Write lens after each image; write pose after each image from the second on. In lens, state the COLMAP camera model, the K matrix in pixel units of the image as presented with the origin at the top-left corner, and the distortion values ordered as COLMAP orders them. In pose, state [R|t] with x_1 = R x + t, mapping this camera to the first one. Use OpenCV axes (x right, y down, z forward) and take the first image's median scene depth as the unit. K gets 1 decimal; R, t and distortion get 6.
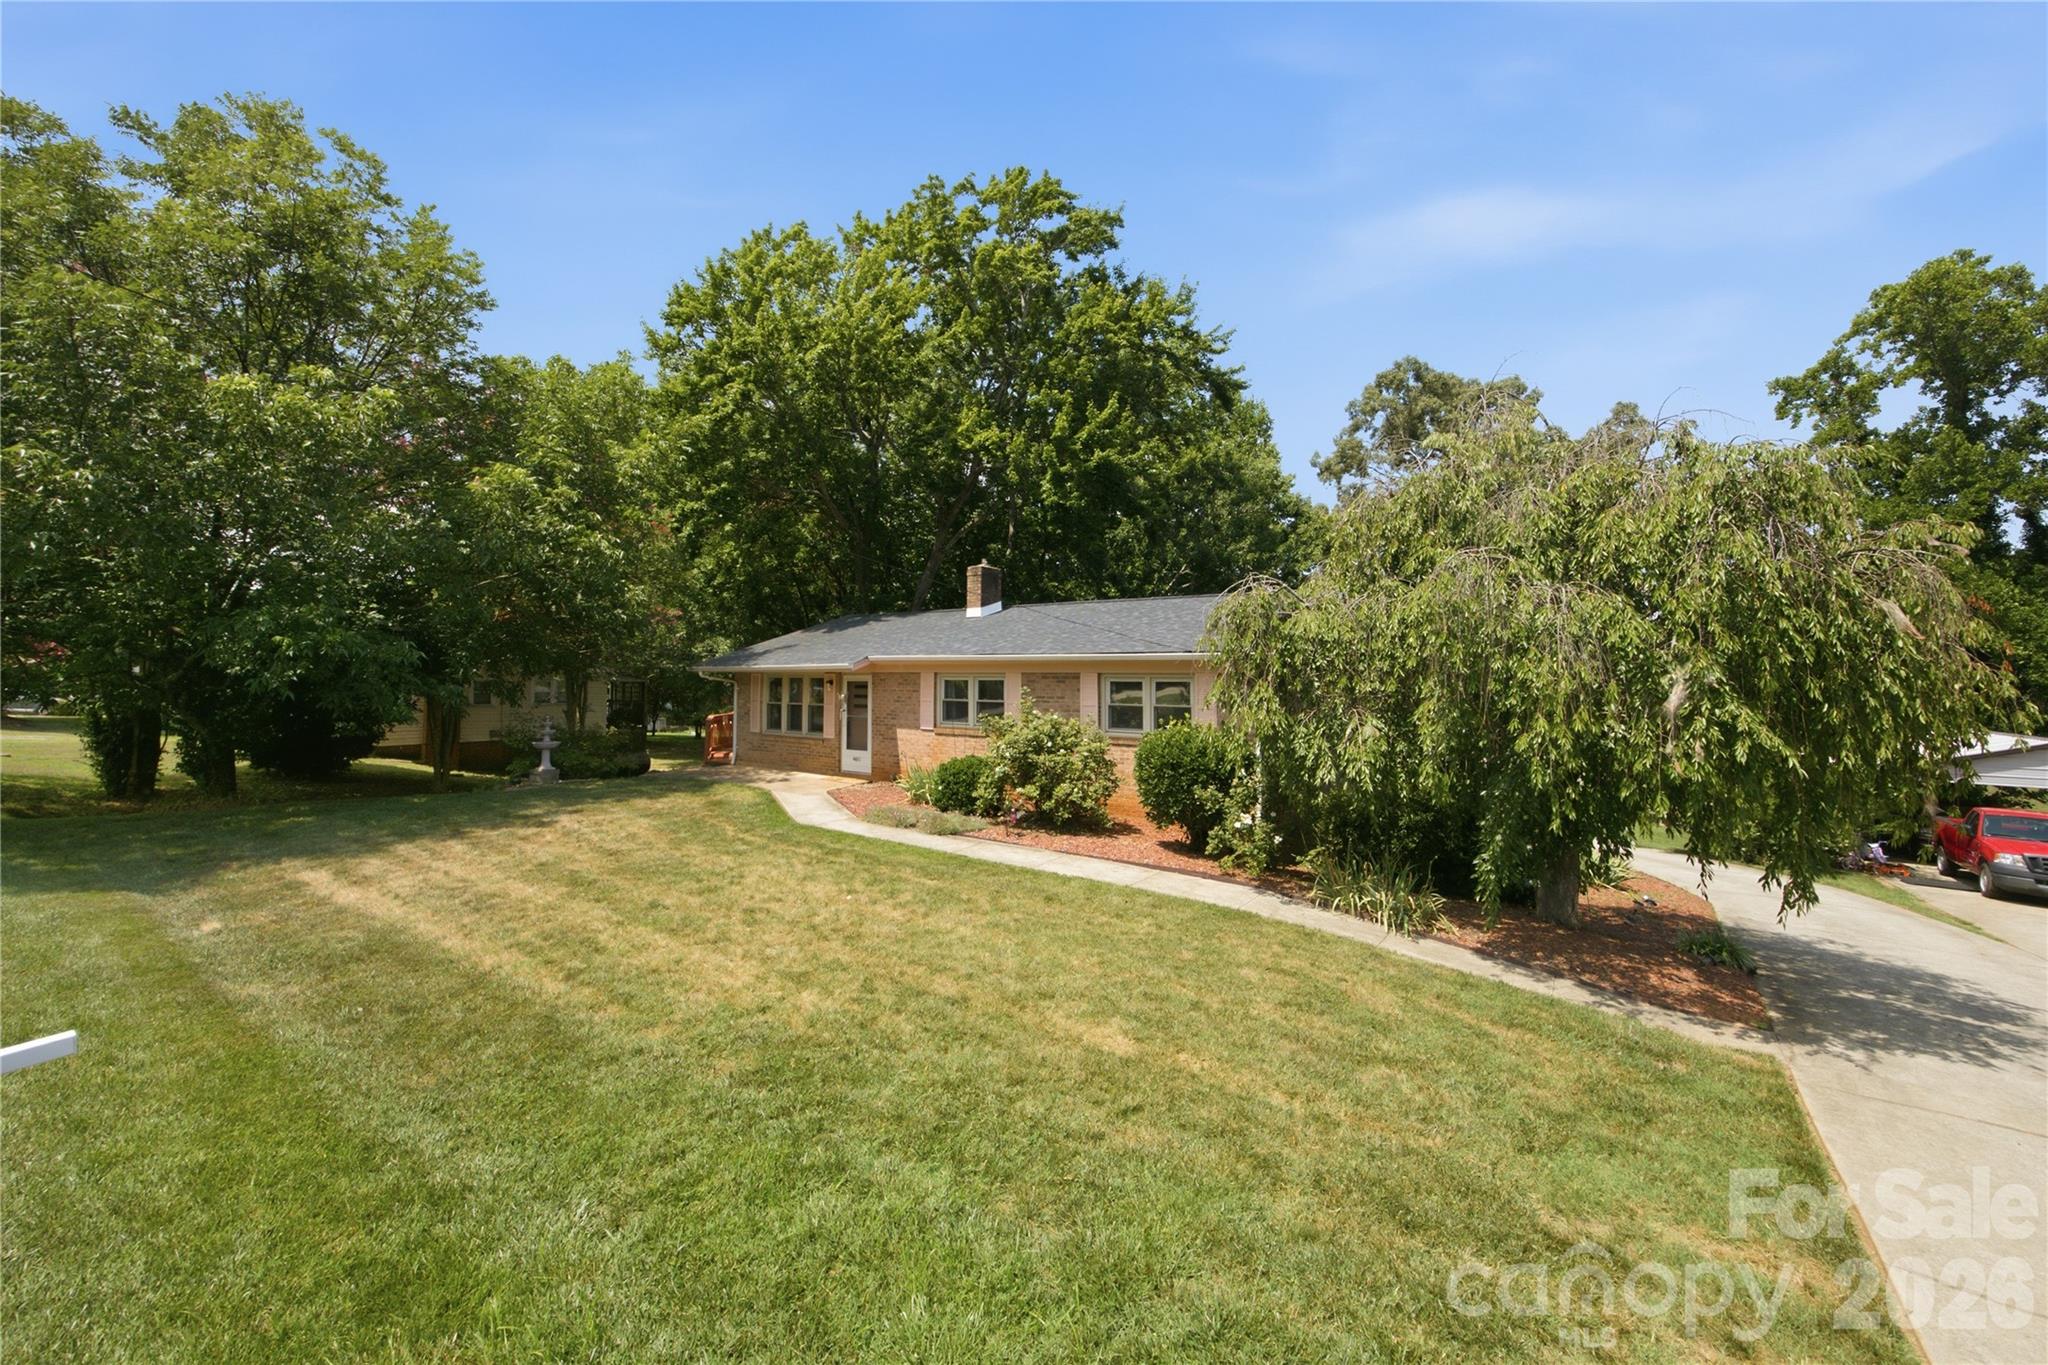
lens RADIAL K [[823.5, 0, 1017.7], [0, 823.5, 642.2], [0, 0, 1]] dist [-0.002400, -0.000067]
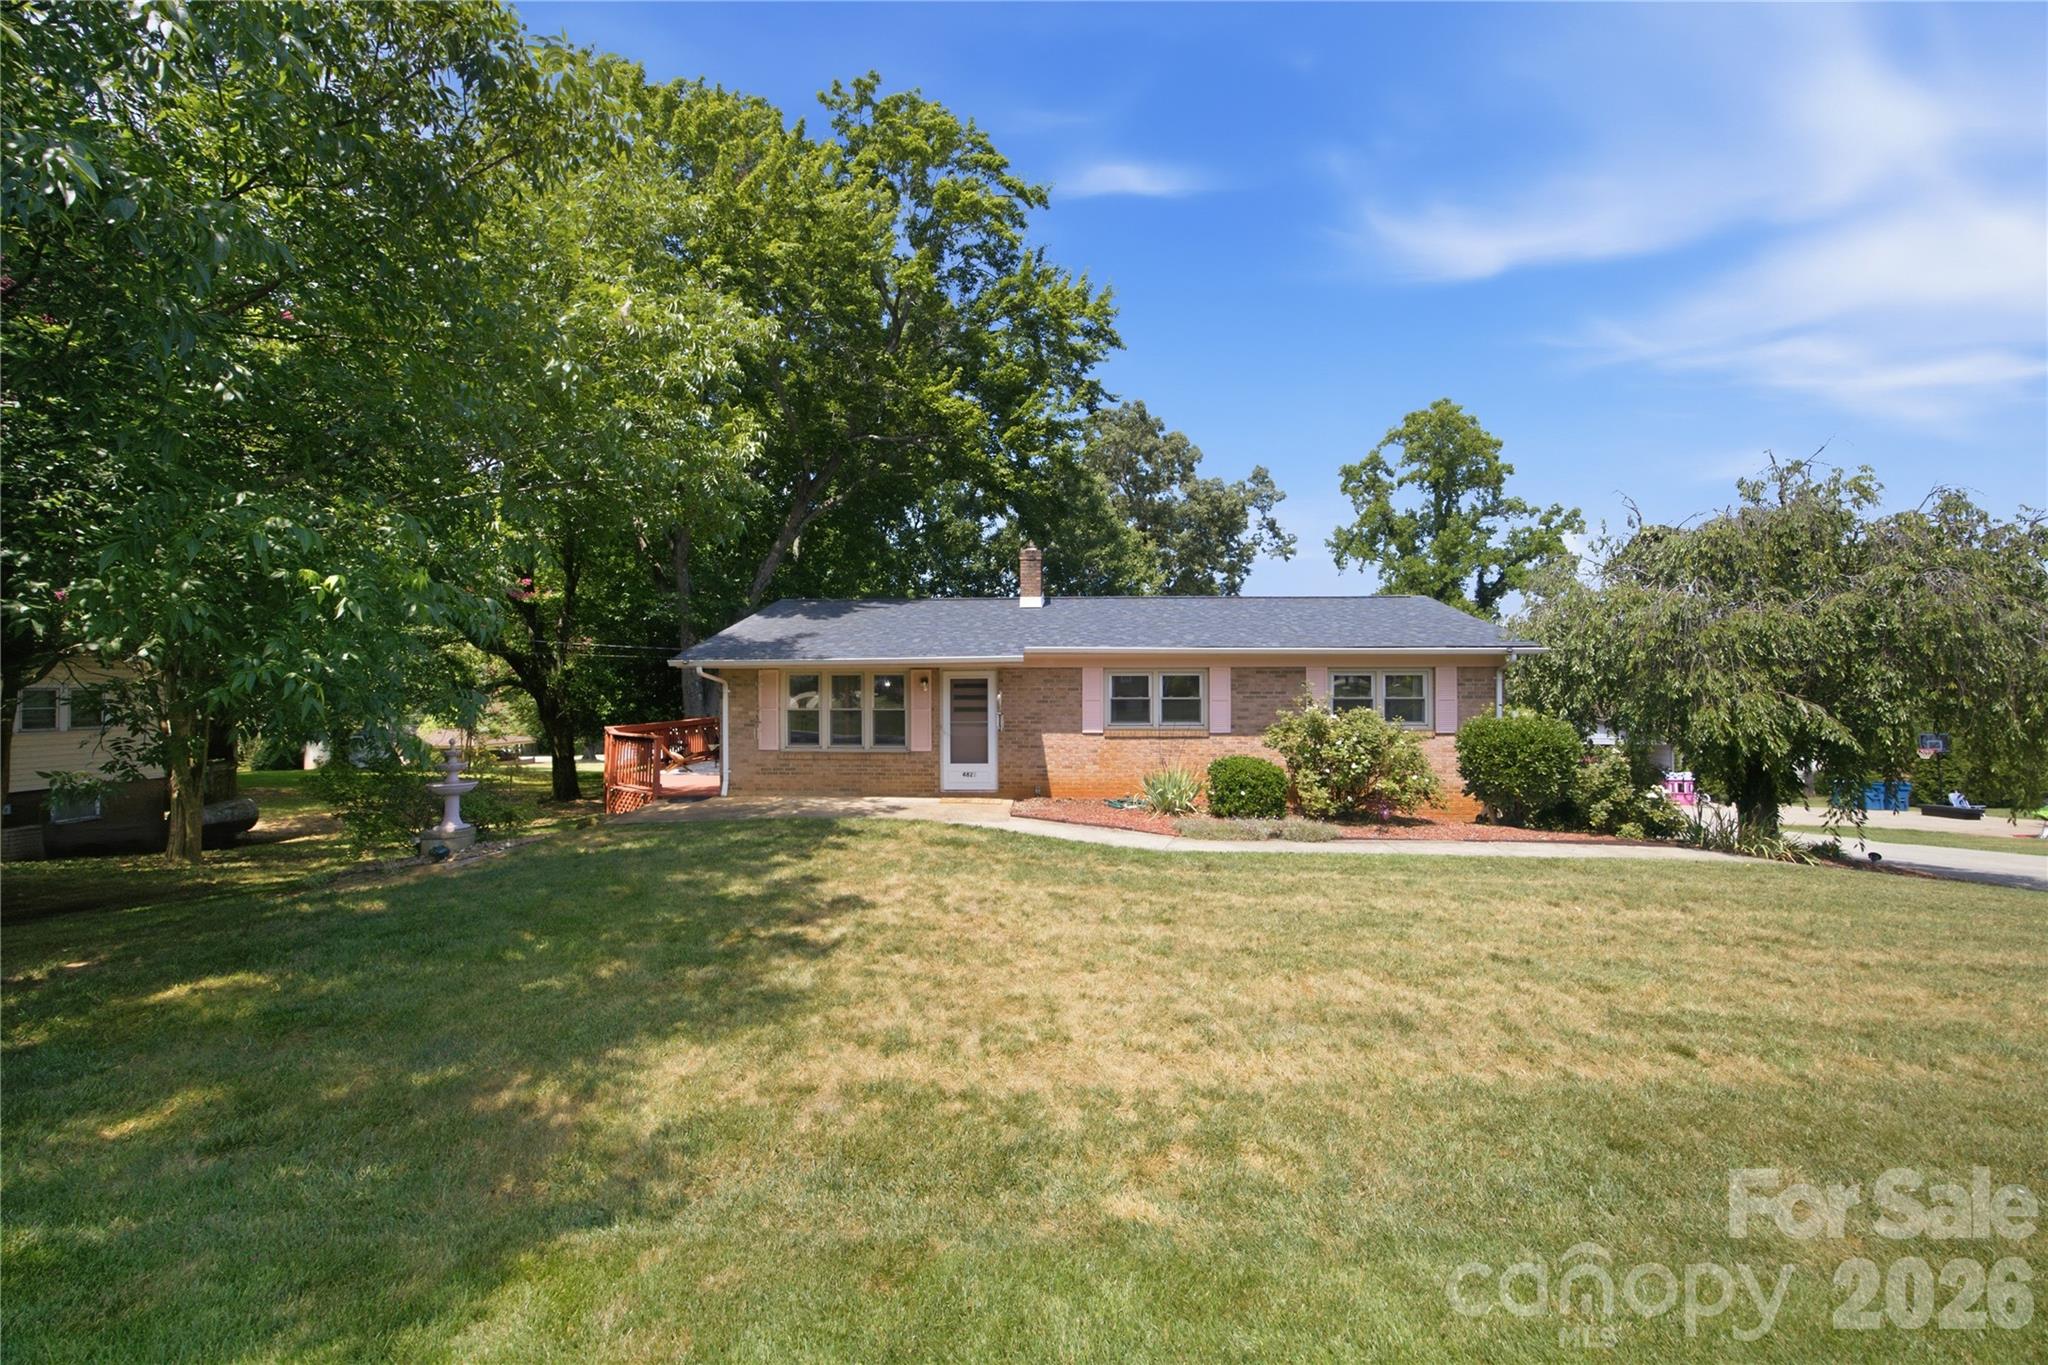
lens RADIAL K [[813.7, 0, 1026.4], [0, 813.7, 670.7], [0, 0, 1]] dist [-0.013413, 0.000171]
pose [[0.825618, 0.004497, 0.564211, -0.635629], [-0.019952, 0.999576, 0.021229, 0.023022], [-0.563876, -0.028784, 0.825358, 0.324833]]
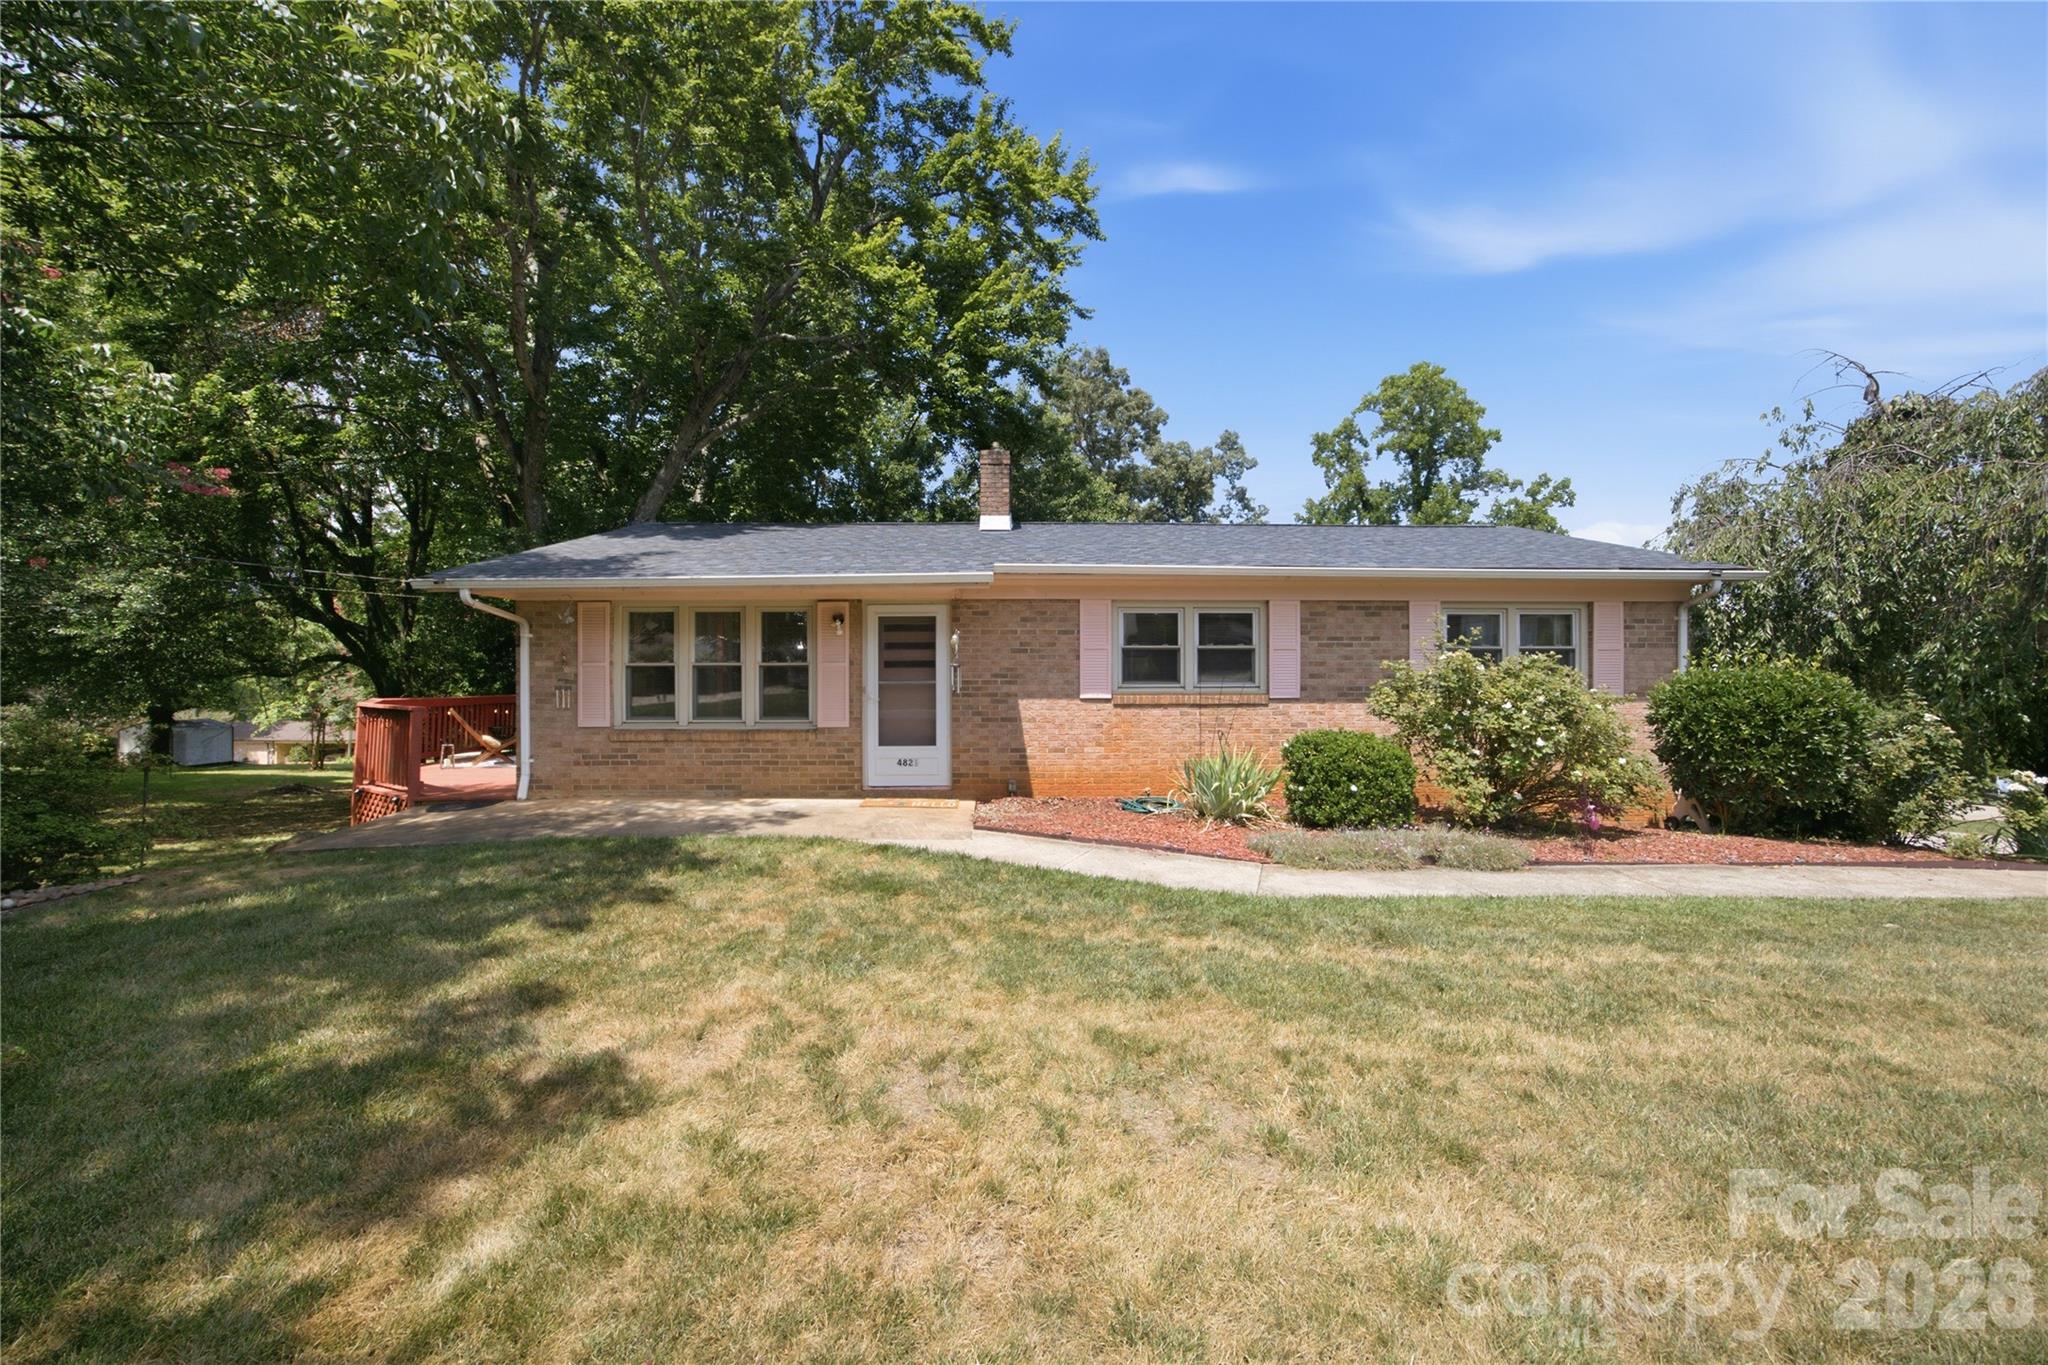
lens RADIAL K [[797.4, 0, 1023.1], [0, 797.4, 666.4], [0, 0, 1]] dist [-0.002307, 0.000028]
pose [[0.784197, 0.007067, 0.620472, -0.483140], [-0.023540, 0.999554, 0.018367, 0.072351], [-0.620065, -0.029009, 0.784014, 0.579963]]
